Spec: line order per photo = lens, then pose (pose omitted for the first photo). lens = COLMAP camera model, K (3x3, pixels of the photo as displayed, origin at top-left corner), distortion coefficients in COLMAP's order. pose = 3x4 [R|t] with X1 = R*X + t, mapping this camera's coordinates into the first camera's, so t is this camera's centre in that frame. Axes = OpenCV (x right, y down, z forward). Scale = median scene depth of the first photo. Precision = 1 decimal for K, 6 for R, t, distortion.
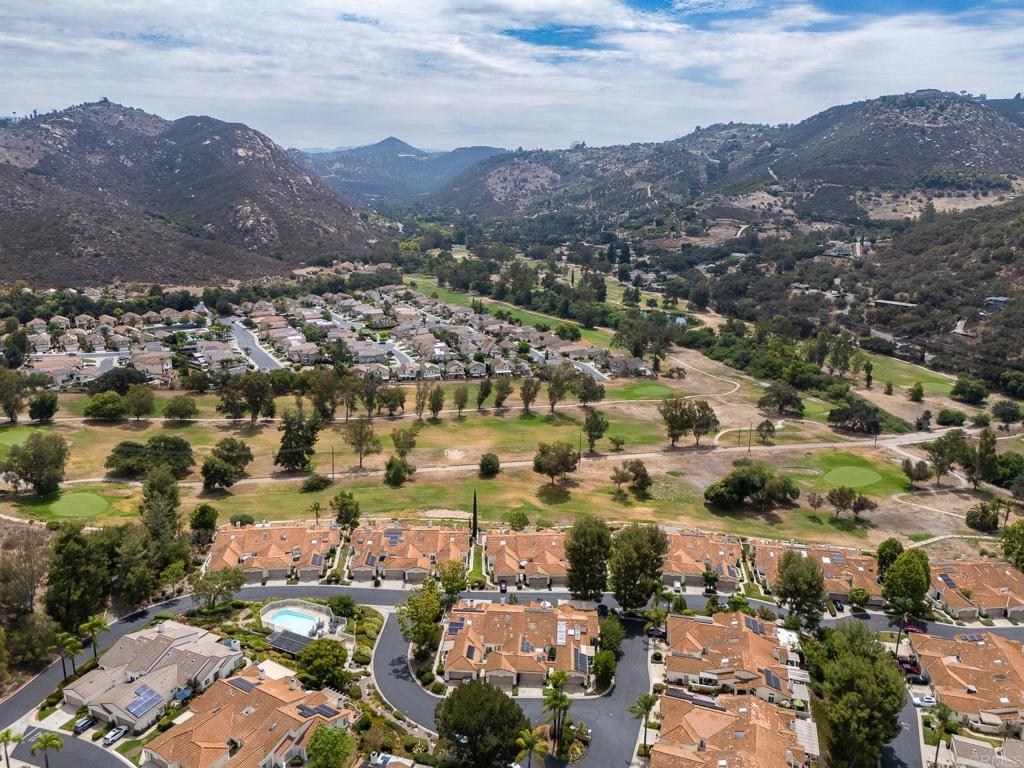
lens RADIAL K [[752.2, 0, 510.1], [0, 752.2, 382.1], [0, 0, 1]] dist [0.068105, -0.061071]
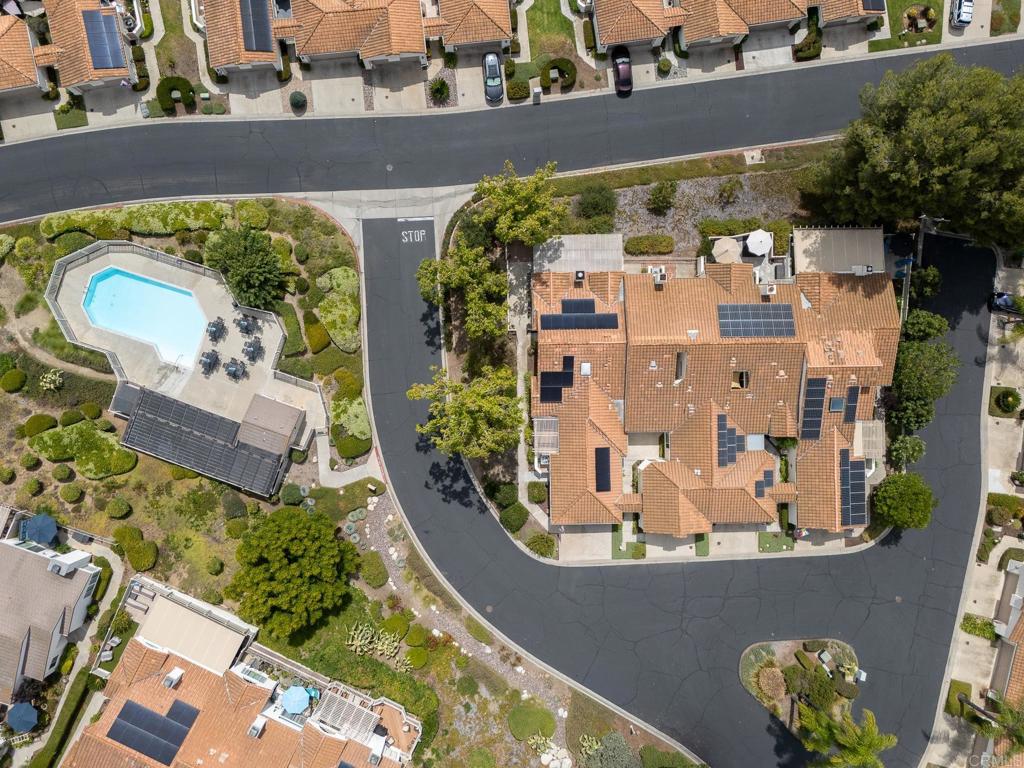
lens RADIAL K [[773.0, 0, 515.8], [0, 773.0, 374.4], [0, 0, 1]] dist [0.079237, -0.079836]
pose [[0.996086, -0.086155, 0.019767, -0.039160], [0.004052, 0.267883, 0.963443, -0.034994], [-0.088301, -0.959592, 0.267184, 0.343695]]
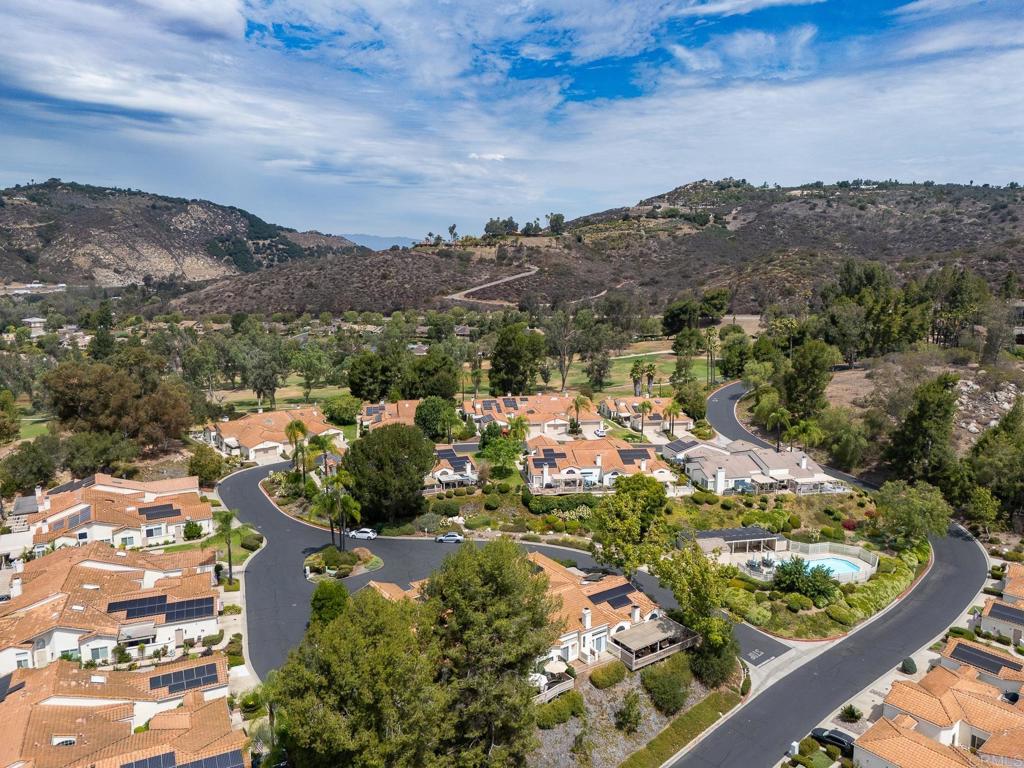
lens RADIAL K [[752.2, 0, 510.1], [0, 752.2, 382.1], [0, 0, 1]] dist [0.068105, -0.061071]
pose [[-0.775463, 0.093206, -0.624476, 0.130071], [-0.170272, 0.921530, 0.348983, -0.006115], [0.608001, 0.376954, -0.698742, 0.507681]]
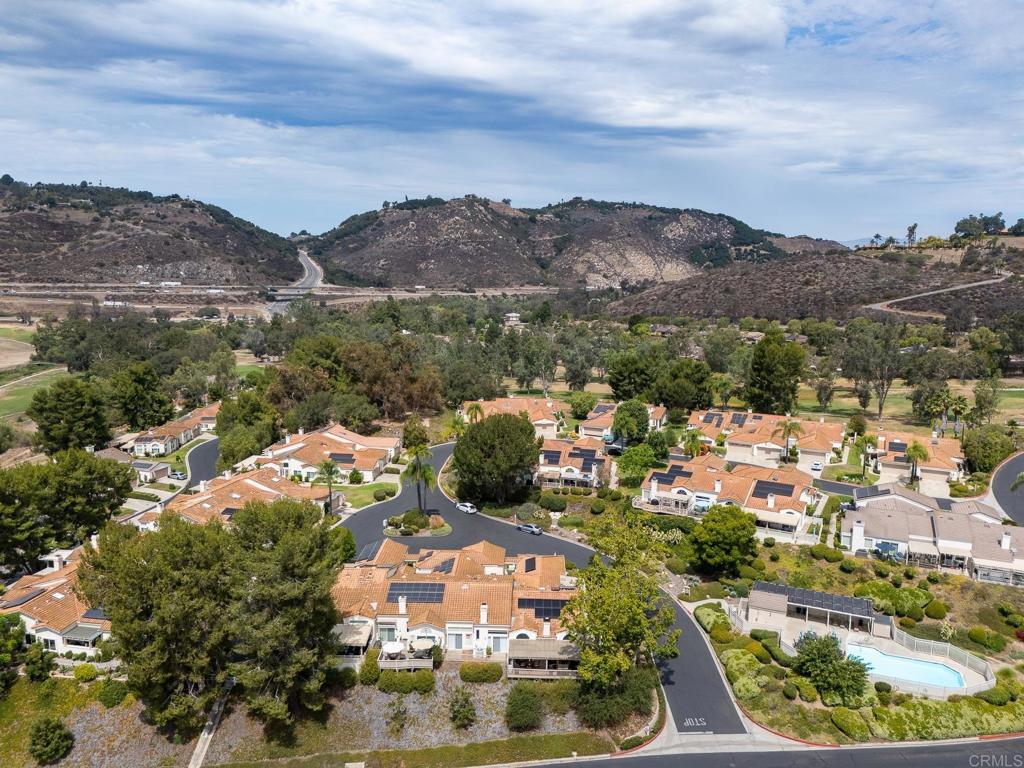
lens RADIAL K [[752.2, 0, 510.1], [0, 752.2, 382.1], [0, 0, 1]] dist [0.068105, -0.061071]
pose [[-0.999216, -0.007359, -0.038900, -0.002529], [-0.022520, 0.913774, 0.405598, -0.021754], [0.032561, 0.406156, -0.913223, 0.564121]]
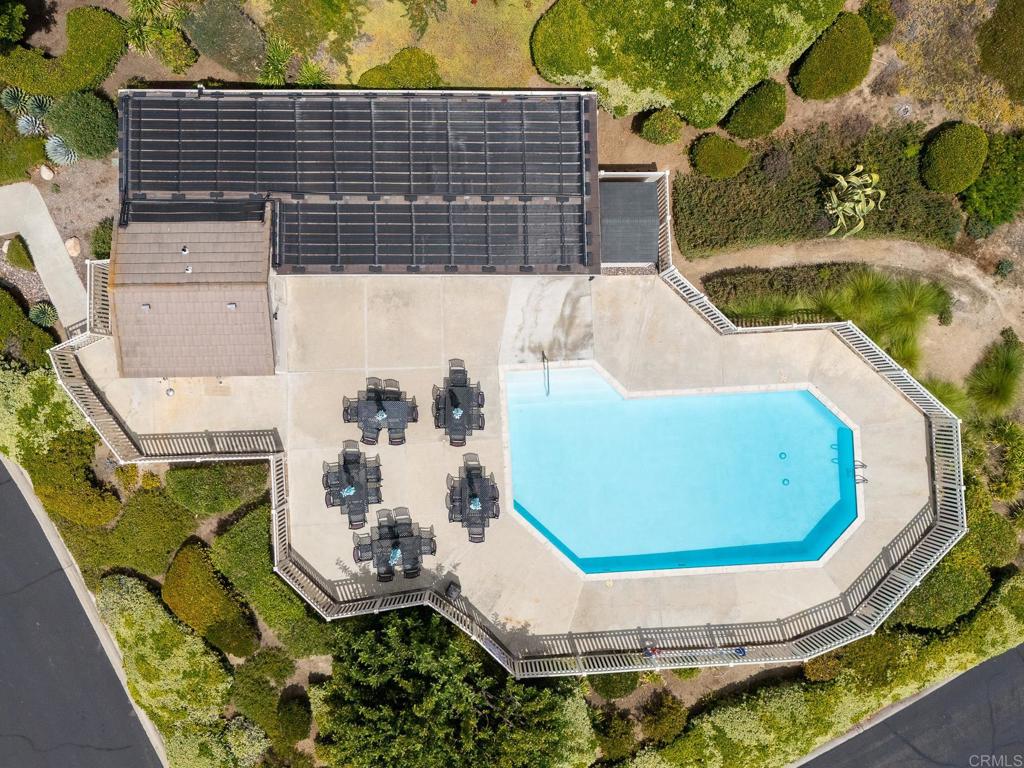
lens RADIAL K [[813.7, 0, 512.0], [0, 813.7, 384.0], [0, 0, 1]] dist [0.068786, -0.083946]
pose [[-0.897670, 0.439474, -0.032427, -0.106053], [-0.145998, -0.227169, 0.962849, 0.072012], [0.415781, 0.869055, 0.268085, 0.382400]]
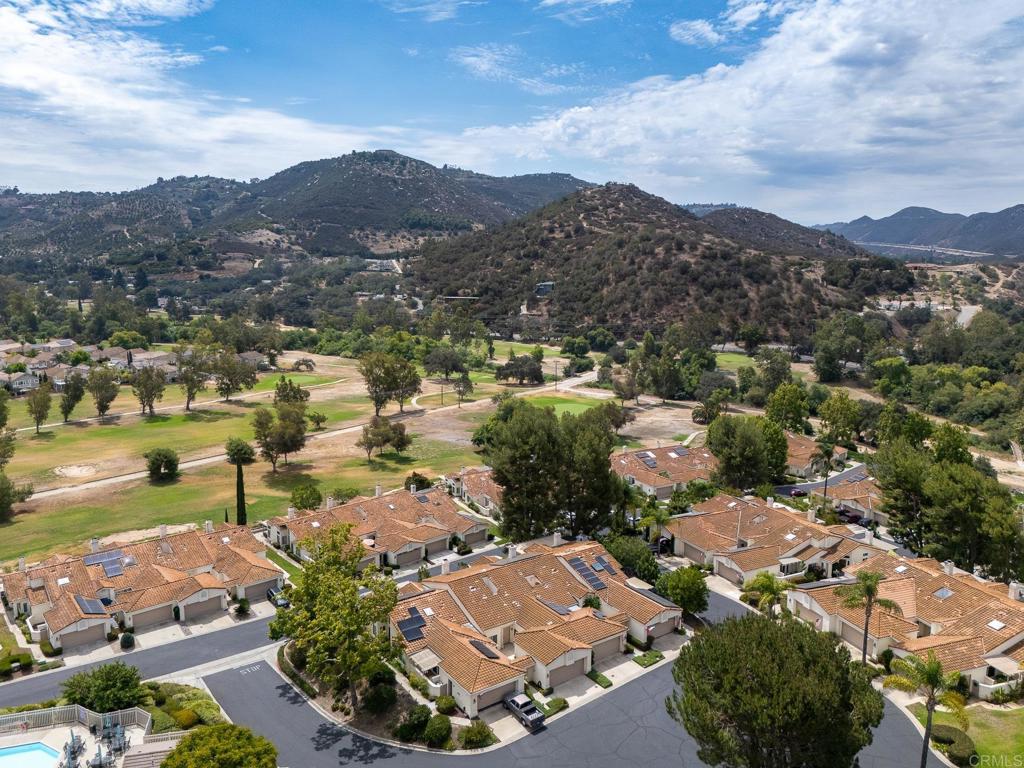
lens RADIAL K [[752.2, 0, 510.1], [0, 752.2, 382.1], [0, 0, 1]] dist [0.068105, -0.061071]
pose [[0.780439, -0.111393, 0.615228, -0.121168], [0.166338, 0.985531, -0.032566, 0.072922], [-0.602699, 0.127751, 0.787676, 0.207978]]
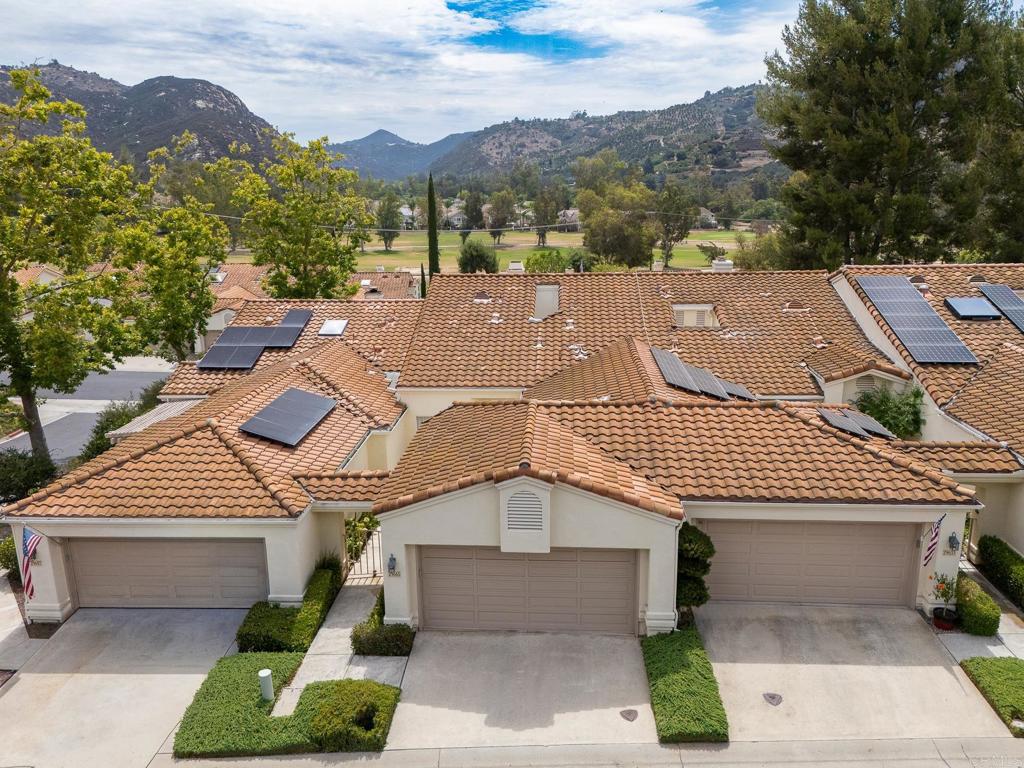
lens RADIAL K [[773.0, 0, 515.8], [0, 773.0, 374.4], [0, 0, 1]] dist [0.079237, -0.079836]
pose [[0.999684, -0.024292, 0.006484, -0.004768], [0.024420, 0.999492, -0.020479, 0.129170], [-0.005983, 0.020631, 0.999769, 0.316056]]
